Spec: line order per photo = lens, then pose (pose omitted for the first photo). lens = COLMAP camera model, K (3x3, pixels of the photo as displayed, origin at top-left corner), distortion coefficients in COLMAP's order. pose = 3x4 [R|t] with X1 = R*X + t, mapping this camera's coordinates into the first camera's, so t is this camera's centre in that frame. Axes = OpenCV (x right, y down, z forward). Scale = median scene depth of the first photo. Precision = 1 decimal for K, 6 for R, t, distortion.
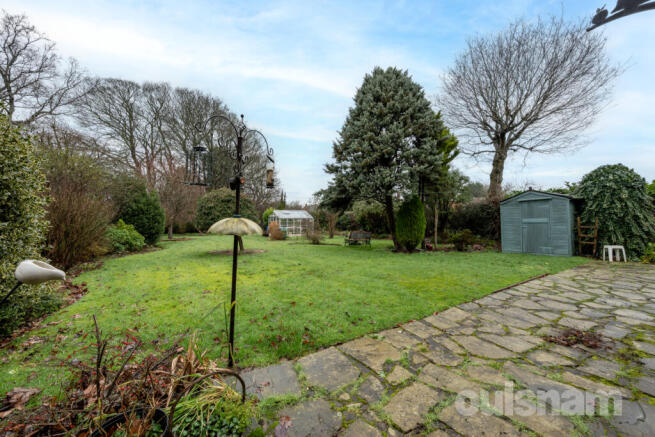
lens RADIAL K [[254.8, 0, 329.5], [0, 254.8, 219.0], [0, 0, 1]] dist [-0.000178, 0.000104]
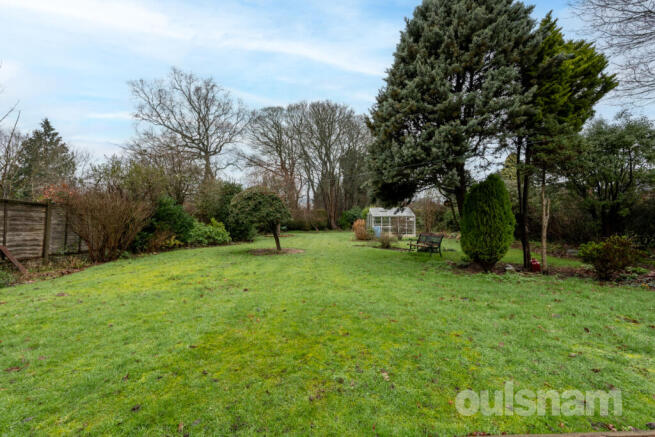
lens RADIAL K [[254.8, 0, 326.9], [0, 254.8, 218.7], [0, 0, 1]] dist [-0.000178, 0.000104]
pose [[0.849697, -0.000810, -0.527271, 0.098622], [0.003242, 0.999988, 0.003688, 0.000987], [0.527262, -0.004843, 0.849689, 0.091384]]
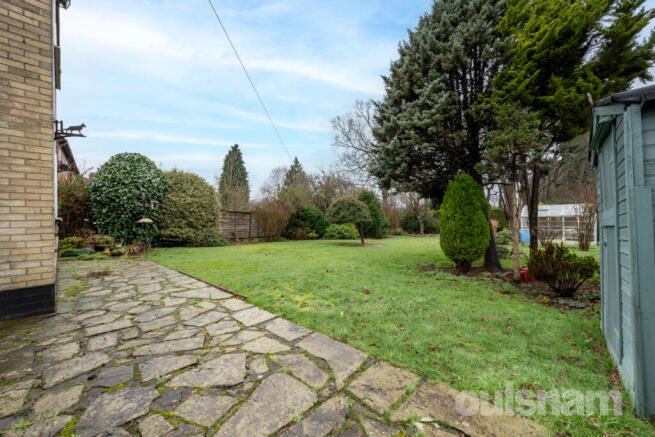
lens RADIAL K [[254.8, 0, 328.0], [0, 254.8, 218.1], [0, 0, 1]] dist [-0.000178, 0.000104]
pose [[0.262798, -0.010151, -0.964798, 0.252584], [0.006998, 0.999938, -0.008615, 0.003425], [0.964826, -0.004488, 0.262853, 0.163552]]
